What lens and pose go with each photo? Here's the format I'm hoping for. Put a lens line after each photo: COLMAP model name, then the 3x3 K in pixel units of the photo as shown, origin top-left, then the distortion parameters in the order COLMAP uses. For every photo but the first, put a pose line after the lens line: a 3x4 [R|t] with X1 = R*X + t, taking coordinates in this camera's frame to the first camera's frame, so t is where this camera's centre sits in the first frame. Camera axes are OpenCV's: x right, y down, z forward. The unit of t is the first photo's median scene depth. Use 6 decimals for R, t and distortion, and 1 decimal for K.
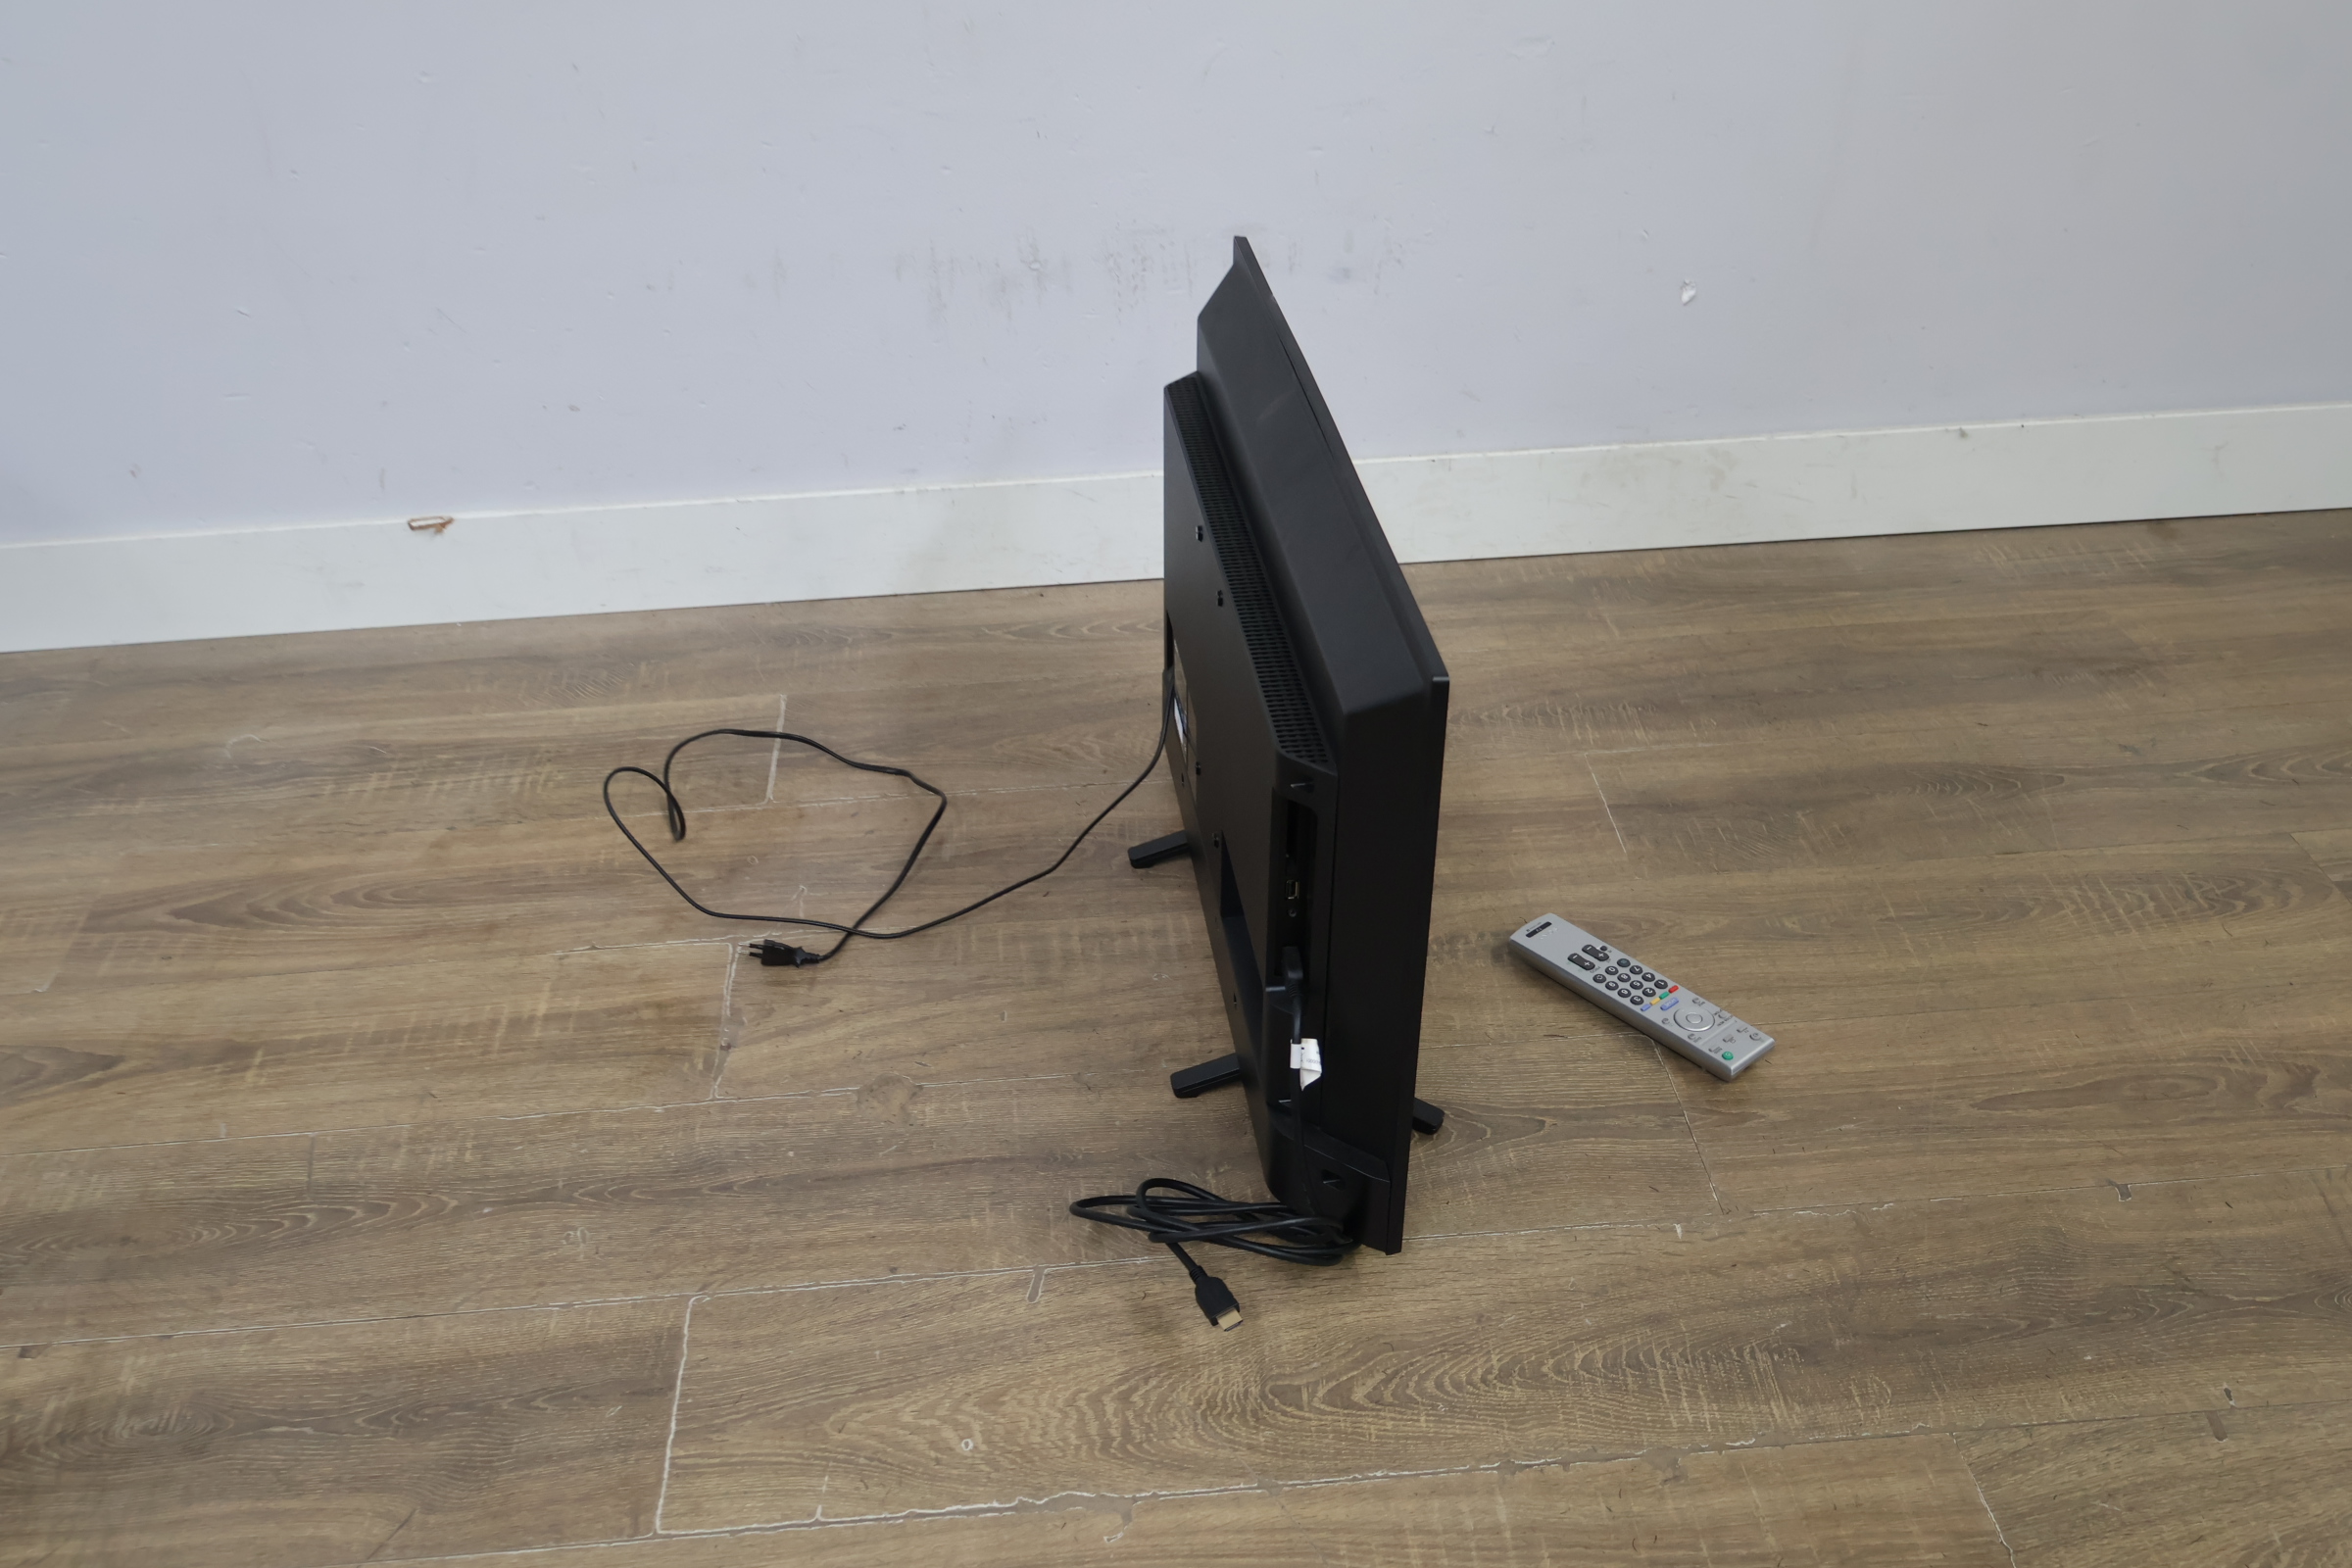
lens RADIAL K [[2273.9, 0, 1169.8], [0, 2273.9, 784.3], [0, 0, 1]] dist [-0.005695, 0.000000]
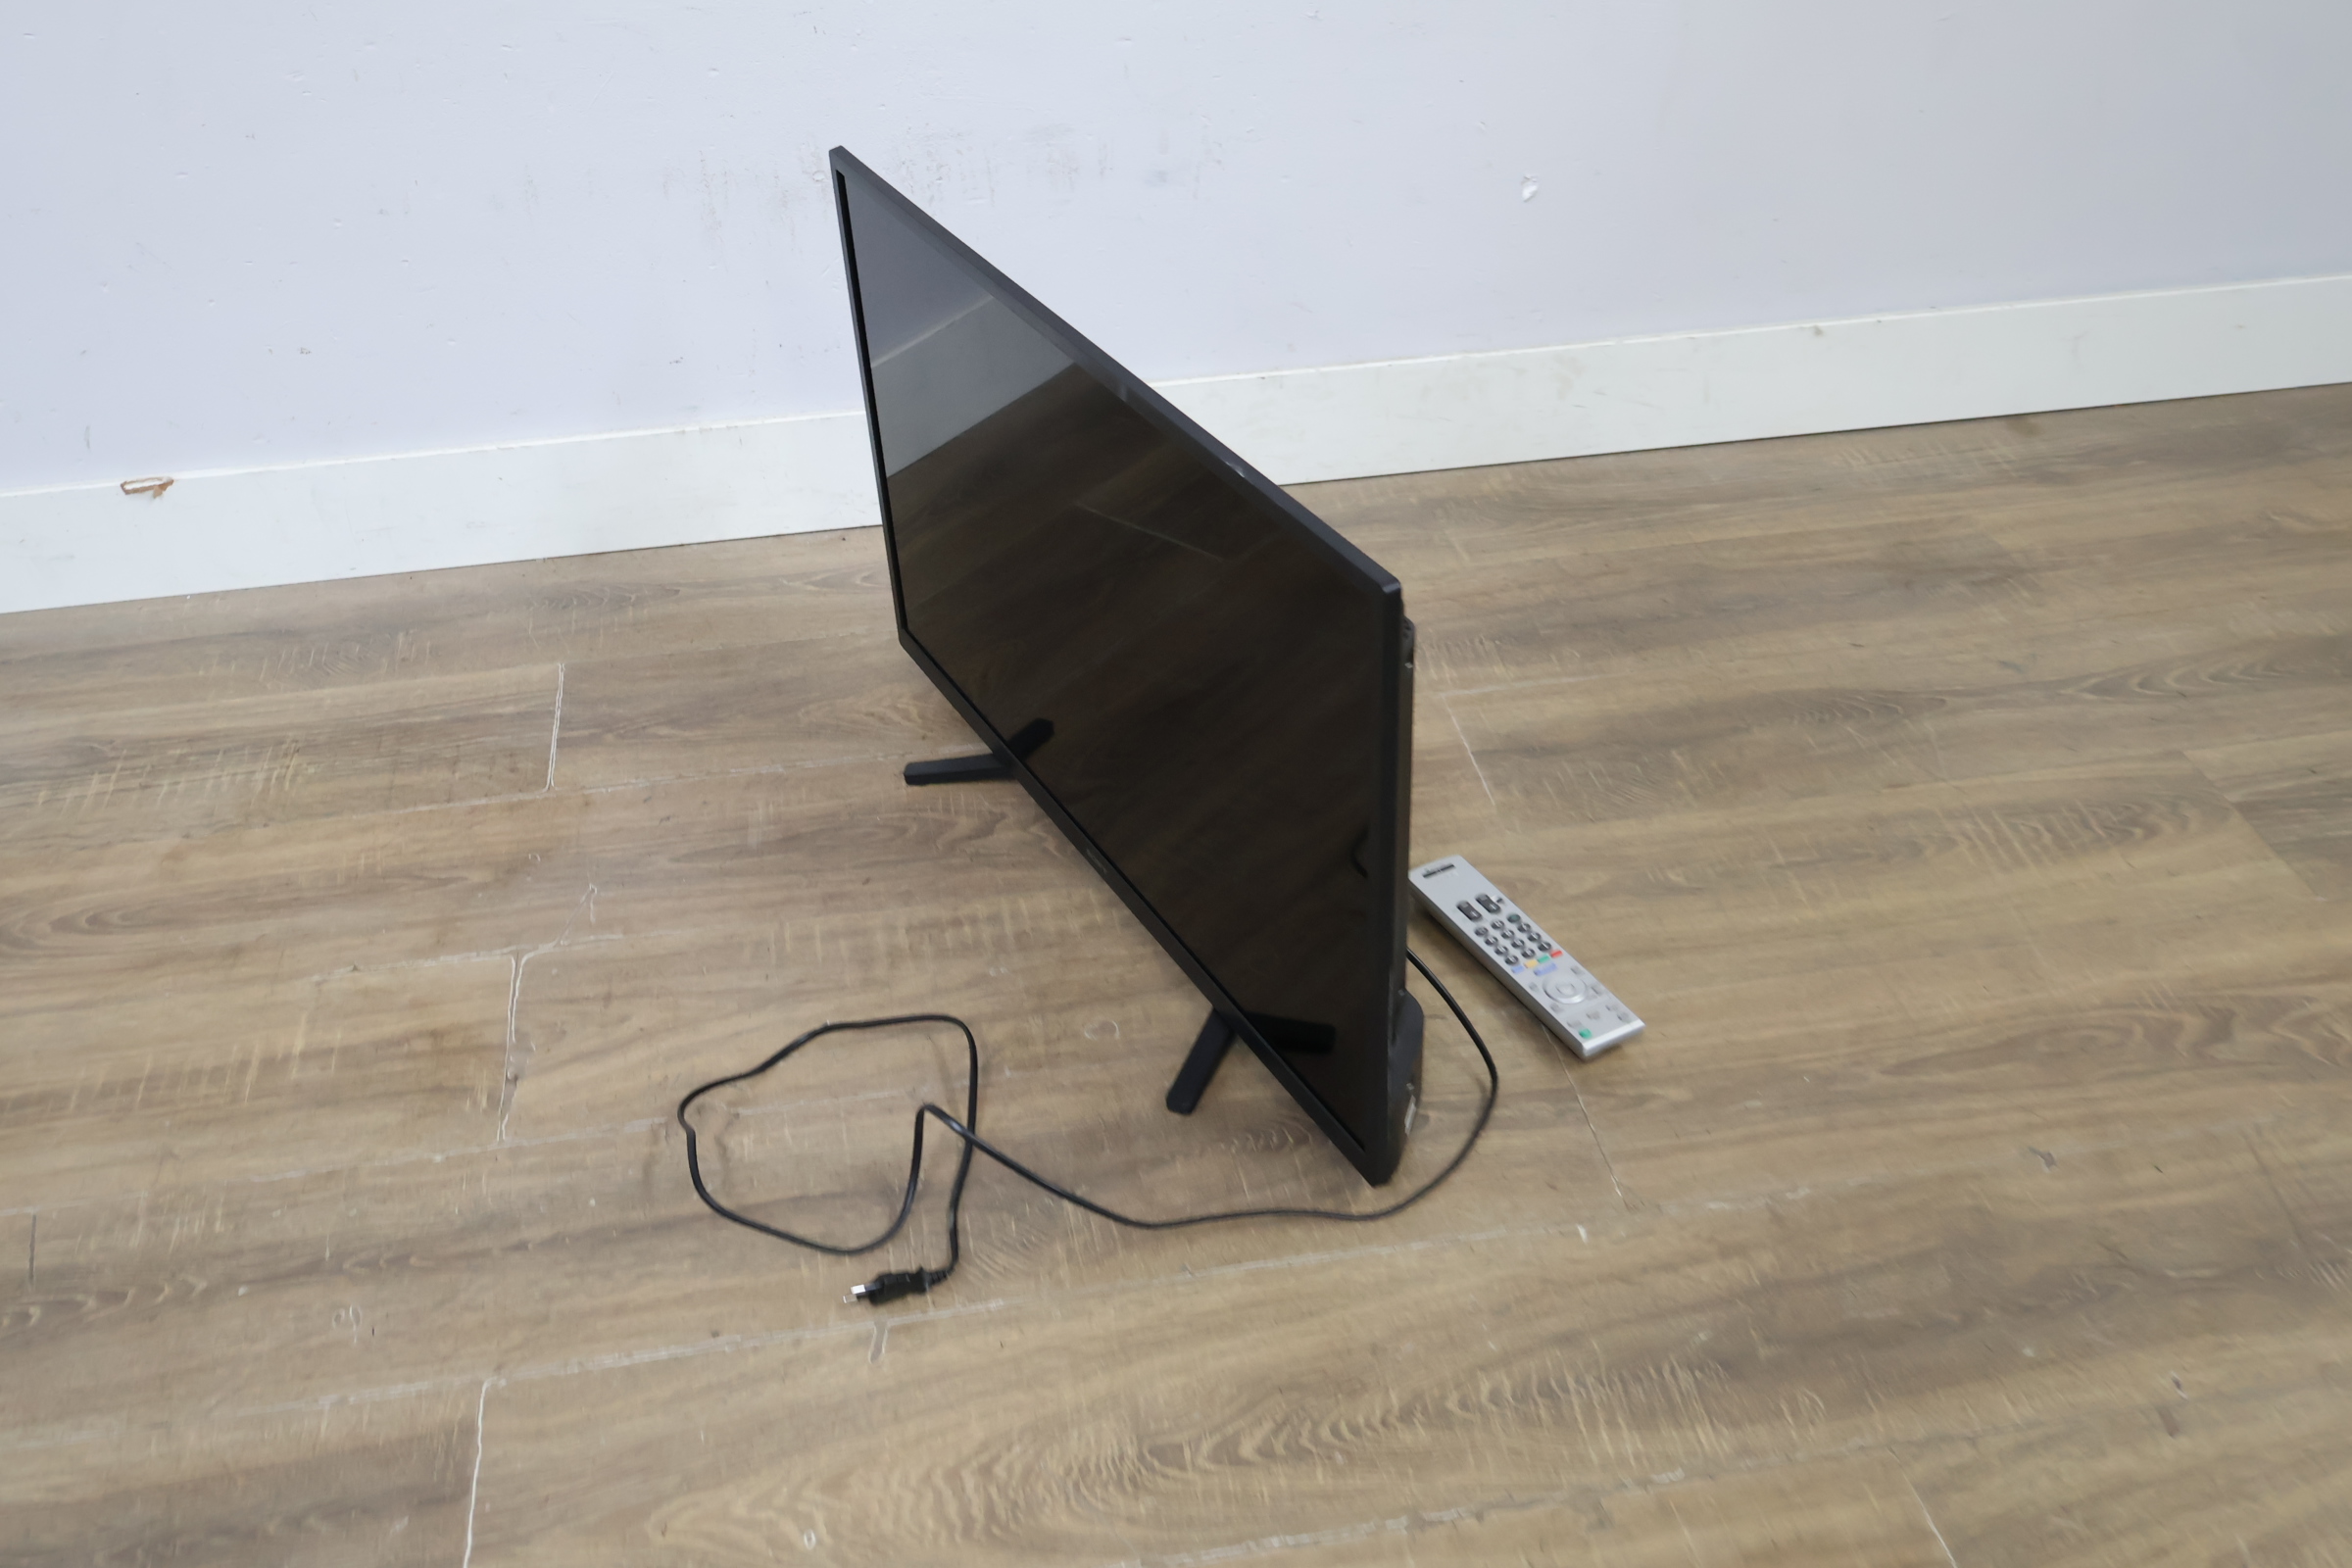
lens RADIAL K [[2273.9, 0, 1175.3], [0, 2273.9, 782.3], [0, 0, 1]] dist [-0.005695, 0.000000]
pose [[0.995357, -0.046475, 0.084284, -0.007033], [0.042540, 0.997946, 0.047894, -0.031678], [-0.086337, -0.044086, 0.995290, 0.098975]]
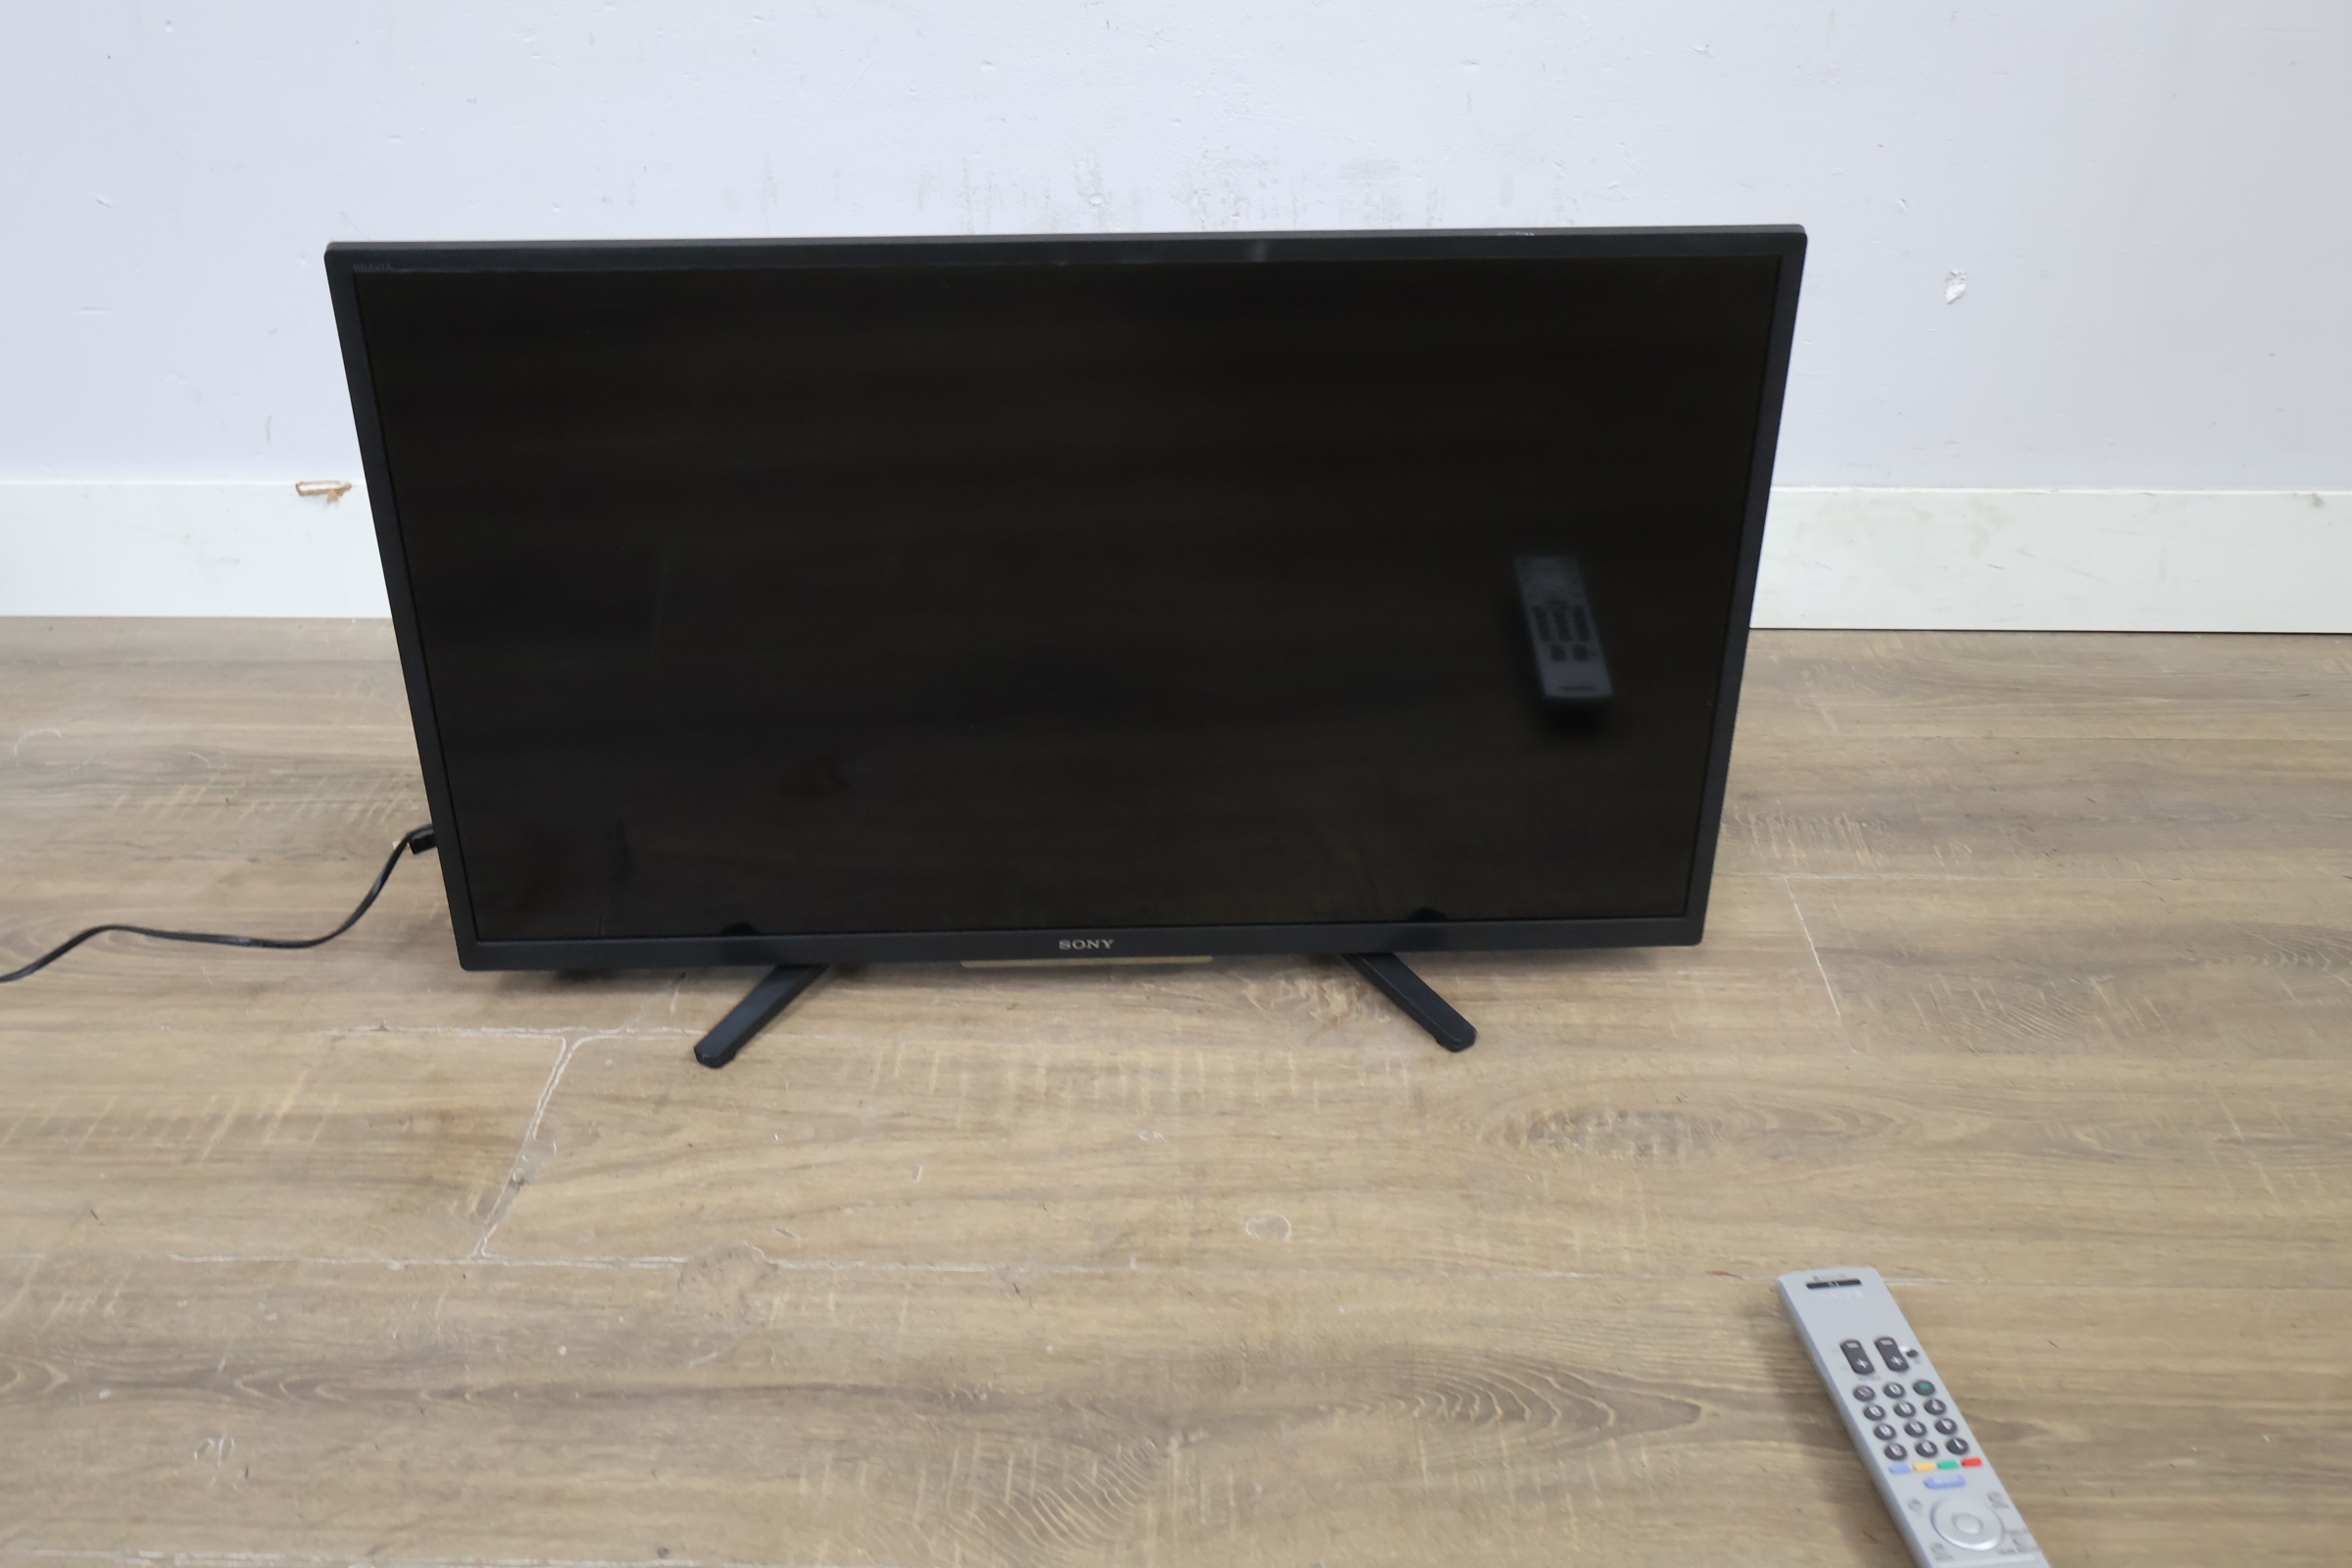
lens RADIAL K [[2273.9, 0, 1157.8], [0, 2273.9, 769.7], [0, 0, 1]] dist [-0.005695, 0.000000]
pose [[0.994045, 0.071782, -0.081990, 0.048405], [-0.078099, 0.993997, -0.076624, 0.027634], [0.075997, 0.082571, 0.993683, 0.310852]]
